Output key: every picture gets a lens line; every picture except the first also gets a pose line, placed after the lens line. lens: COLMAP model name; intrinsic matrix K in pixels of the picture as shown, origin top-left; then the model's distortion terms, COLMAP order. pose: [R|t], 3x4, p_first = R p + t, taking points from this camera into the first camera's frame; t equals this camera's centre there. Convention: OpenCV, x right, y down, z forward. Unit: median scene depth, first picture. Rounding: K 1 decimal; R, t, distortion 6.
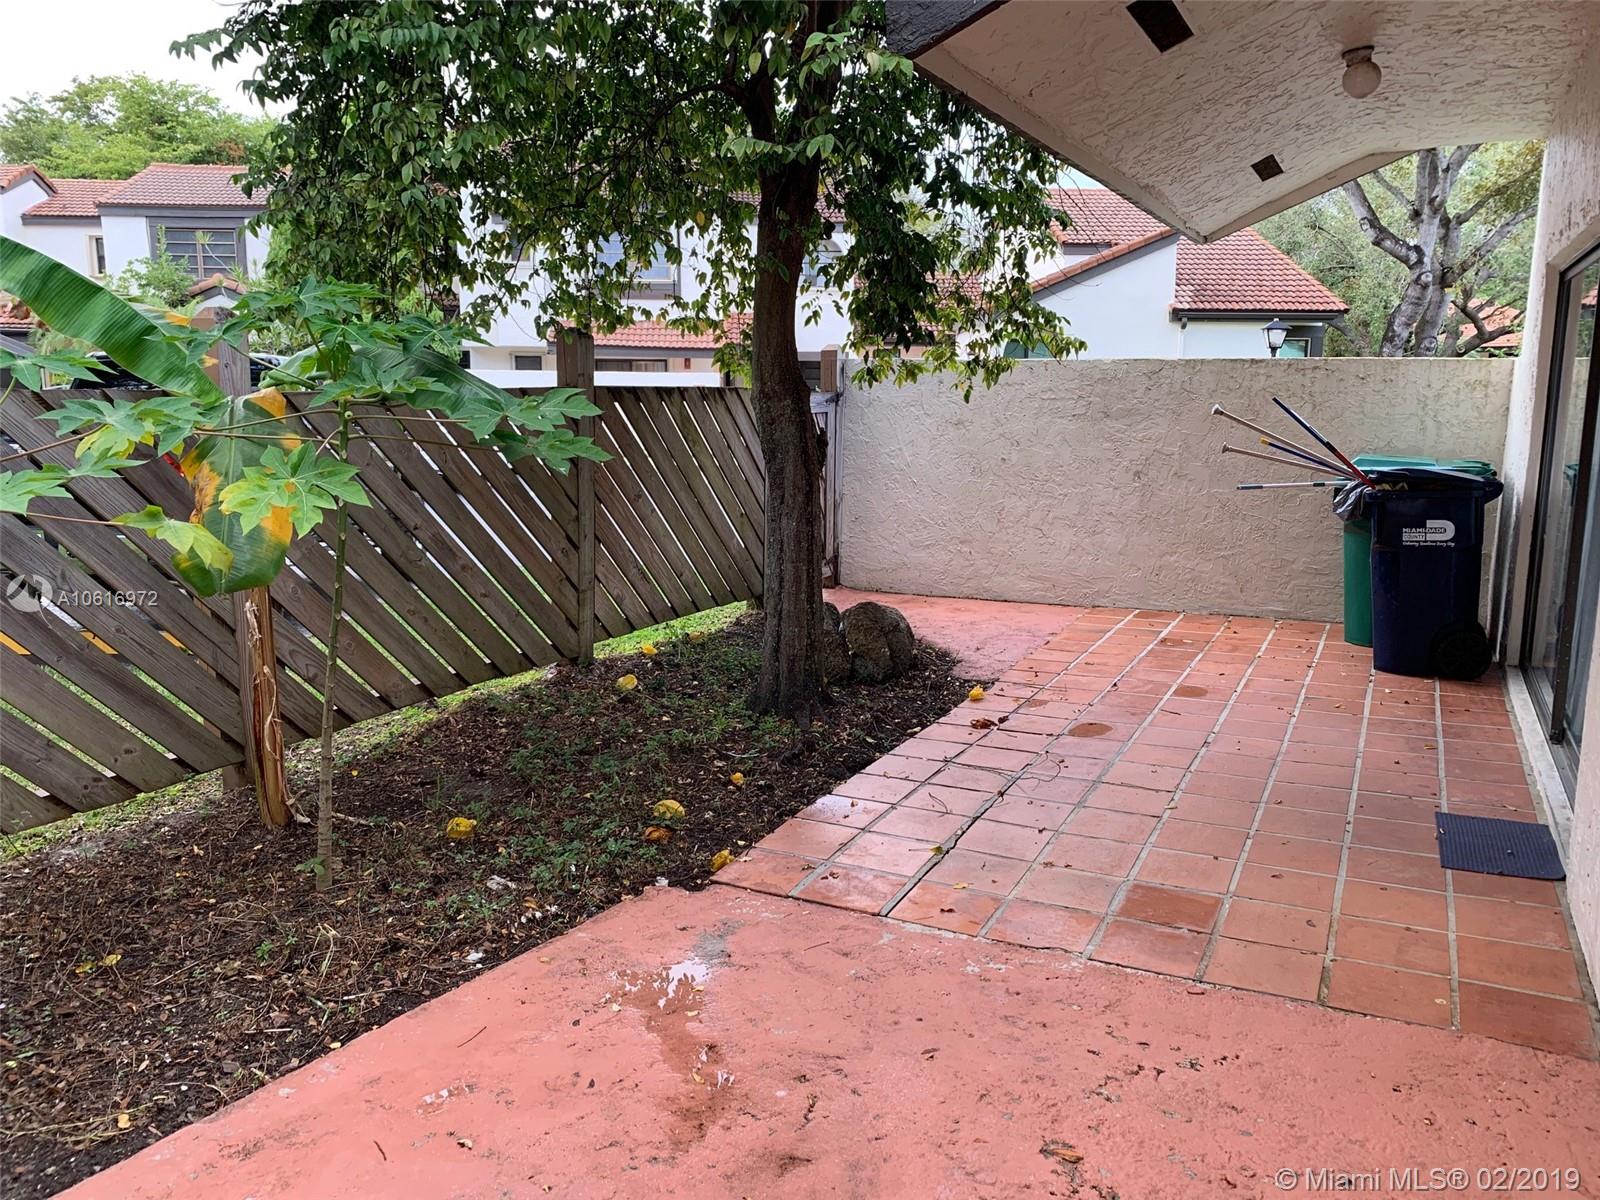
lens RADIAL K [[1245.6, 0, 802.6], [0, 1245.6, 605.4], [0, 0, 1]] dist [0.017727, -0.004101]
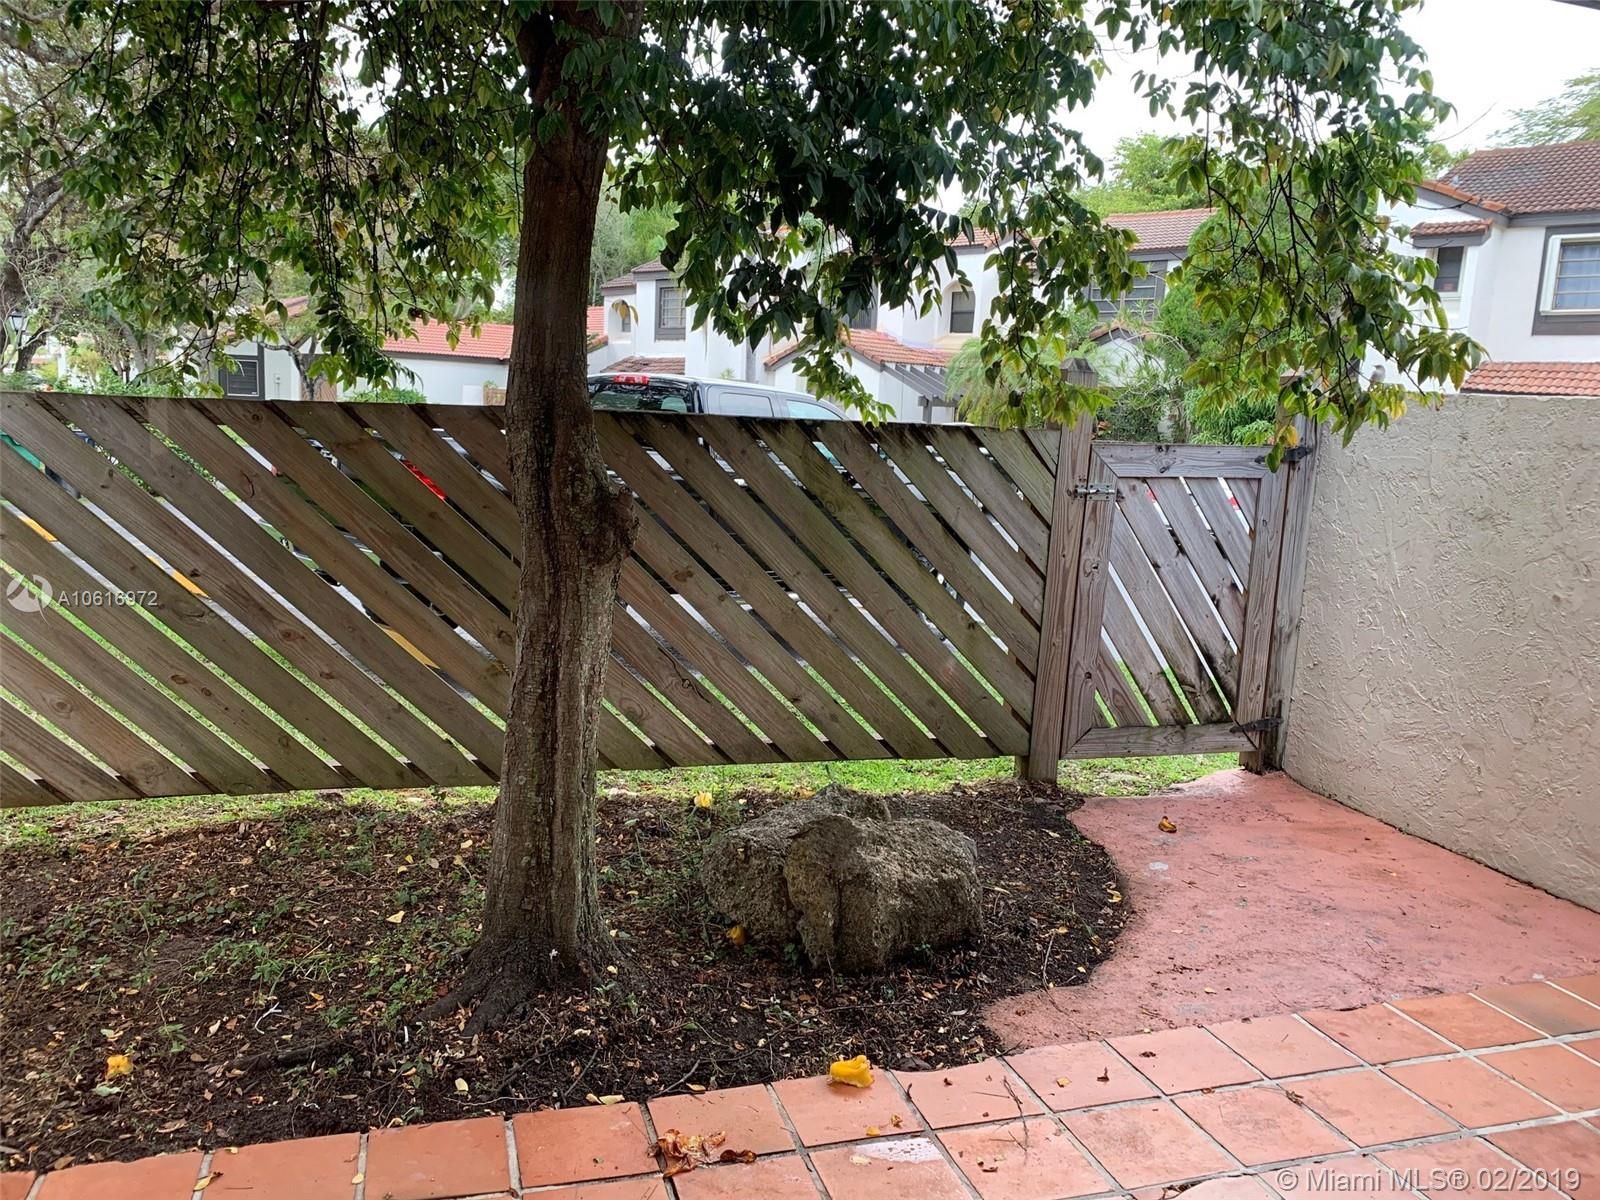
lens RADIAL K [[1245.6, 0, 797.6], [0, 1245.6, 601.4], [0, 0, 1]] dist [0.017727, -0.004101]
pose [[0.682112, 0.137248, -0.718252, 0.492004], [-0.168271, 0.985329, 0.028479, -0.126632], [0.711624, 0.101436, 0.695200, 0.707713]]
